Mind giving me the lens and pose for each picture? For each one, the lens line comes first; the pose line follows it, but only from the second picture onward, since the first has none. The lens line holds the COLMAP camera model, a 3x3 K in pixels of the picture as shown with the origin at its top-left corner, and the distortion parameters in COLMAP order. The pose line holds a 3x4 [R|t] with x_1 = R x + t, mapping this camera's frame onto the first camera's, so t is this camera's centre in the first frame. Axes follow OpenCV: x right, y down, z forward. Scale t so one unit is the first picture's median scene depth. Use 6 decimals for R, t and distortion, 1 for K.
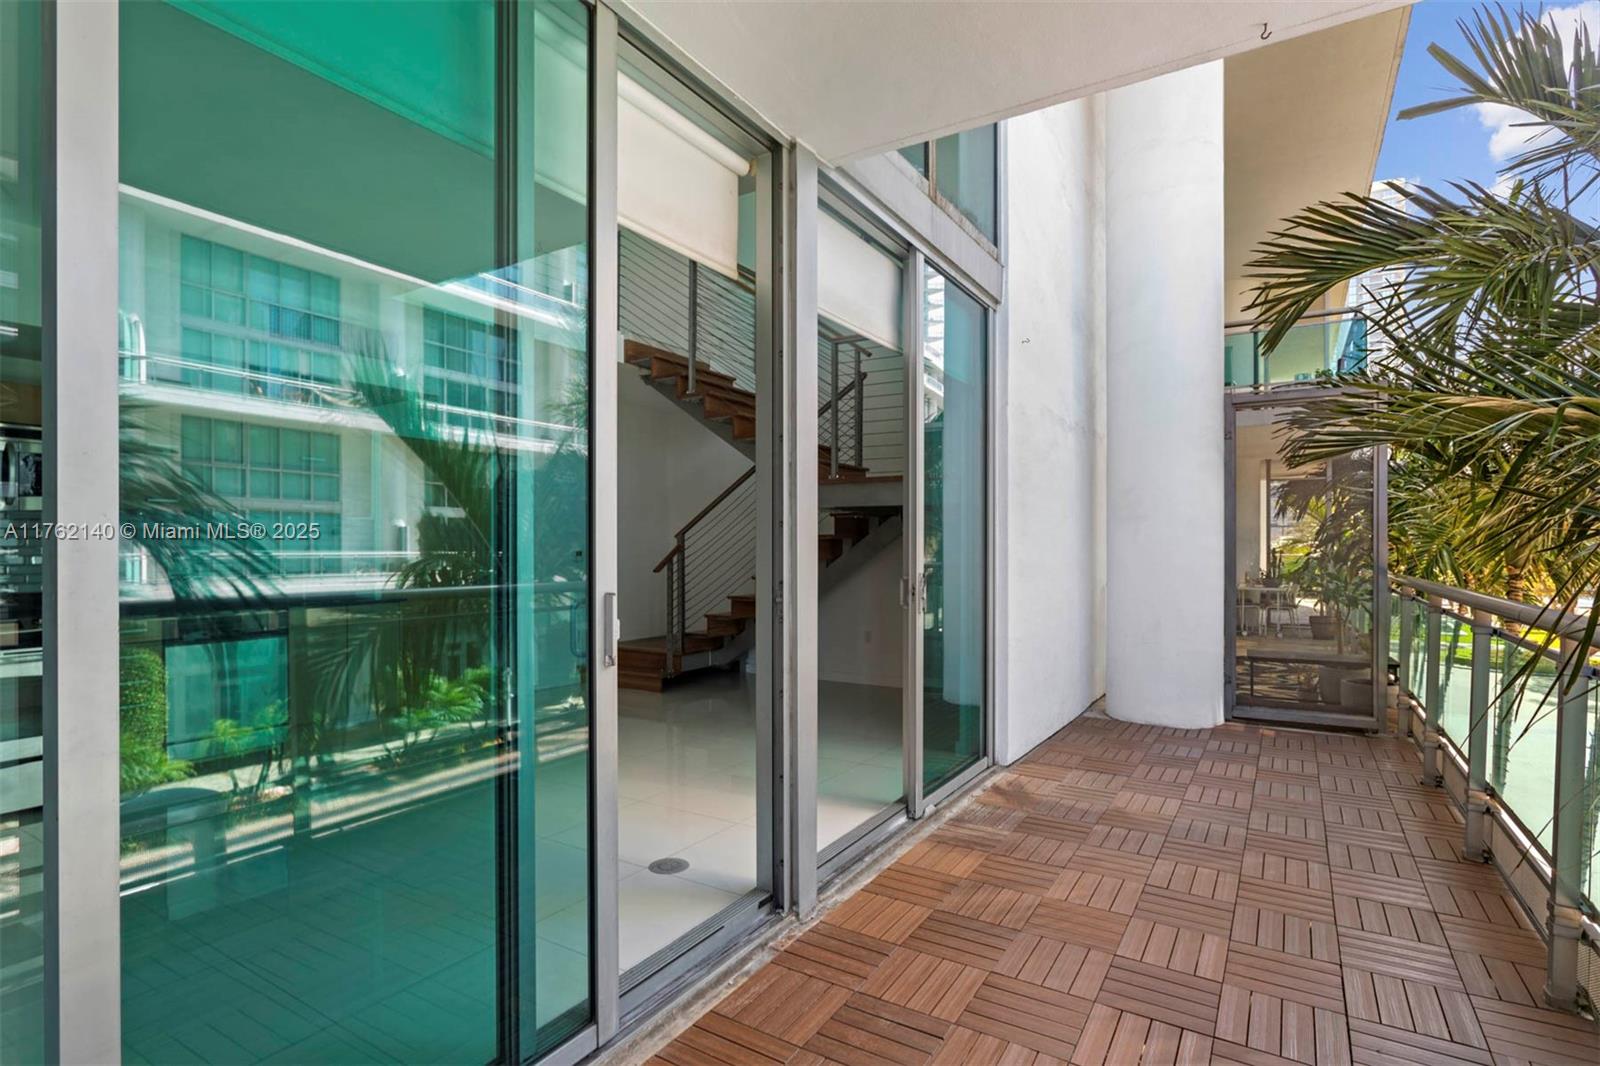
lens RADIAL K [[776.3, 0, 776.2], [0, 776.3, 532.7], [0, 0, 1]] dist [-0.008057, 0.001207]
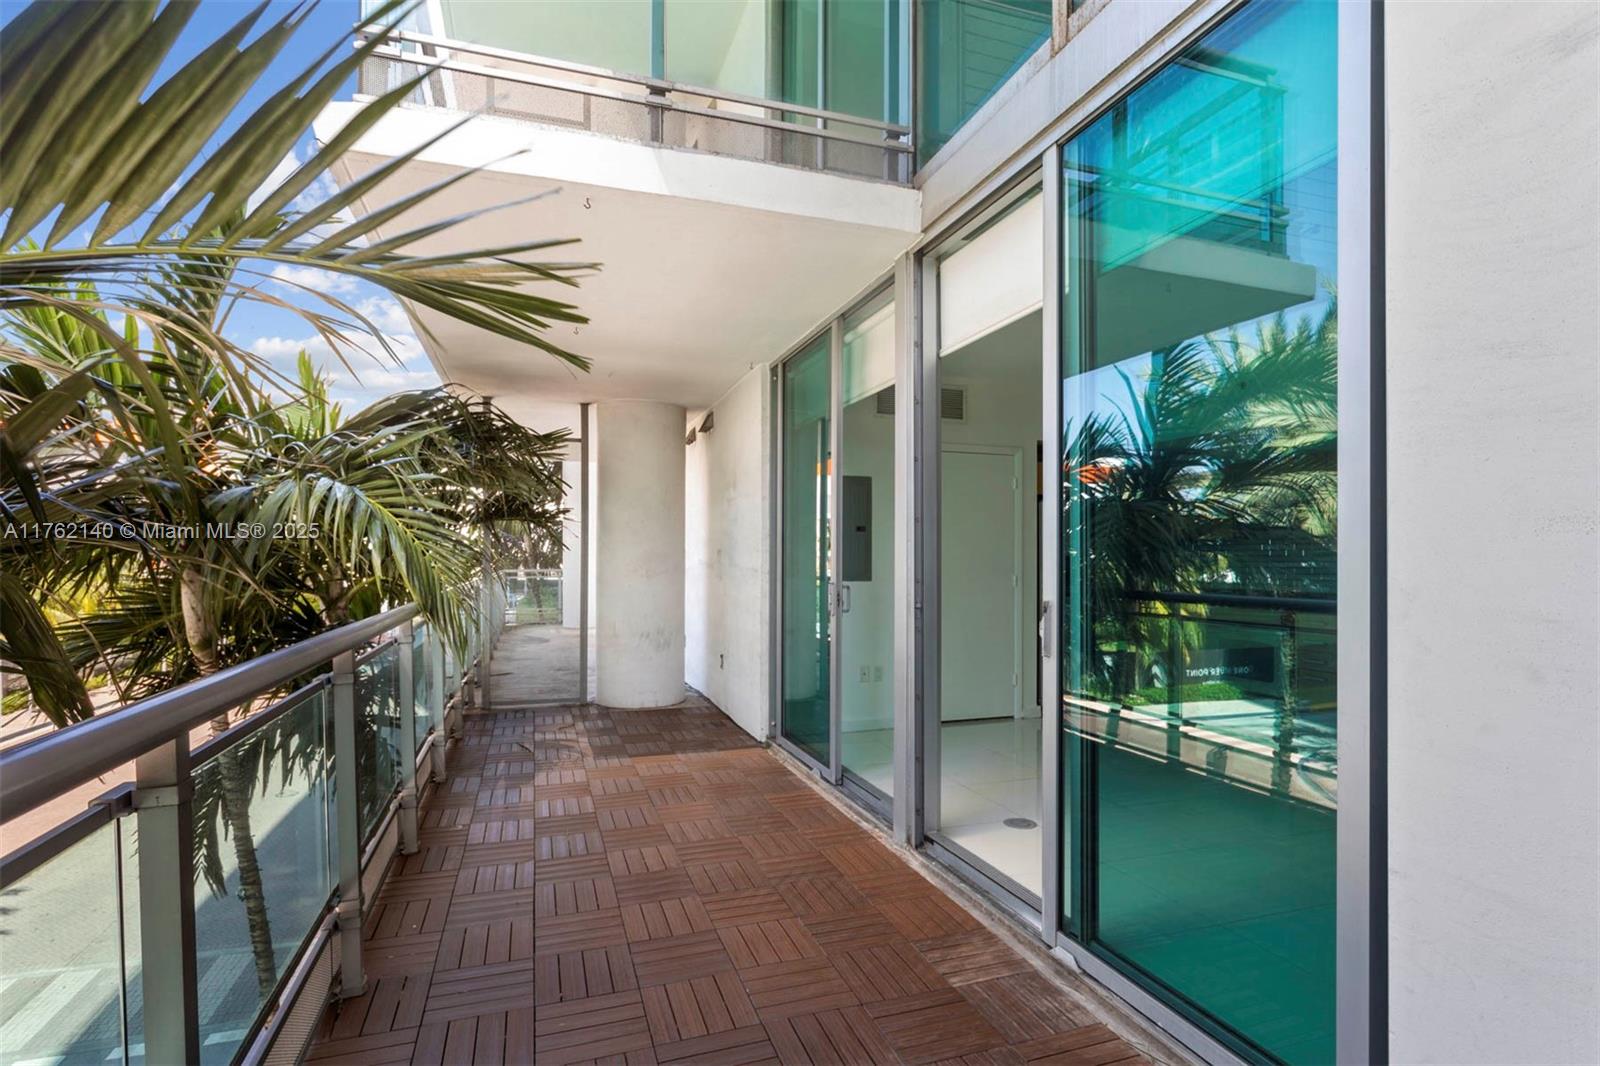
lens RADIAL K [[776.3, 0, 776.2], [0, 776.3, 532.7], [0, 0, 1]] dist [-0.008057, 0.001207]
pose [[-0.626098, -0.024978, -0.779344, 0.965745], [0.011936, 0.999063, -0.041609, 0.033670], [0.779653, -0.035354, -0.625213, 1.383726]]
